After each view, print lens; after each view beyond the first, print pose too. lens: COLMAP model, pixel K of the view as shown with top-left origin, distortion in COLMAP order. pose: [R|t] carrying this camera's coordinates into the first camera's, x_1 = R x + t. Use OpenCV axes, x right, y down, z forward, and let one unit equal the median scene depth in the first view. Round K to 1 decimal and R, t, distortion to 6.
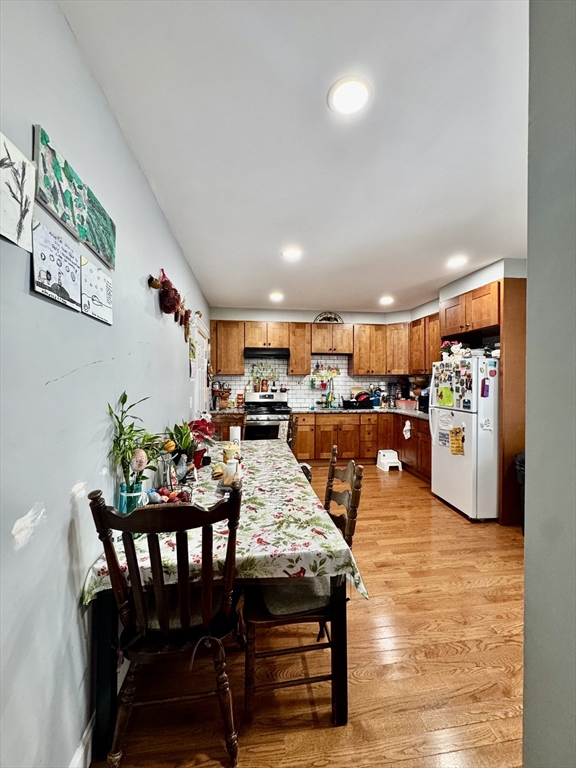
lens RADIAL K [[301.0, 0, 288.0], [0, 301.0, 384.0], [0, 0, 1]] dist [-0.000919, -0.000003]
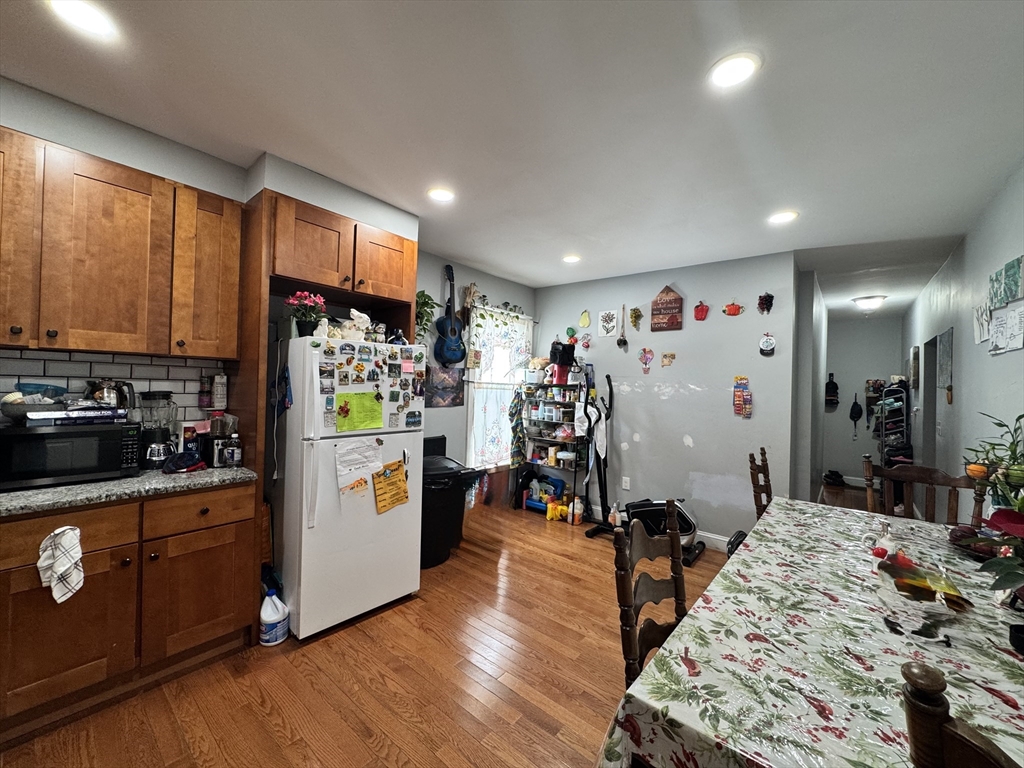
lens RADIAL K [[401.4, 0, 512.0], [0, 401.4, 384.0], [0, 0, 1]] dist [-0.000919, -0.000003]
pose [[-0.686149, -0.018204, 0.727233, -0.154757], [-0.018636, 0.999799, 0.007444, -0.015690], [-0.727222, -0.008445, -0.686350, 1.394310]]
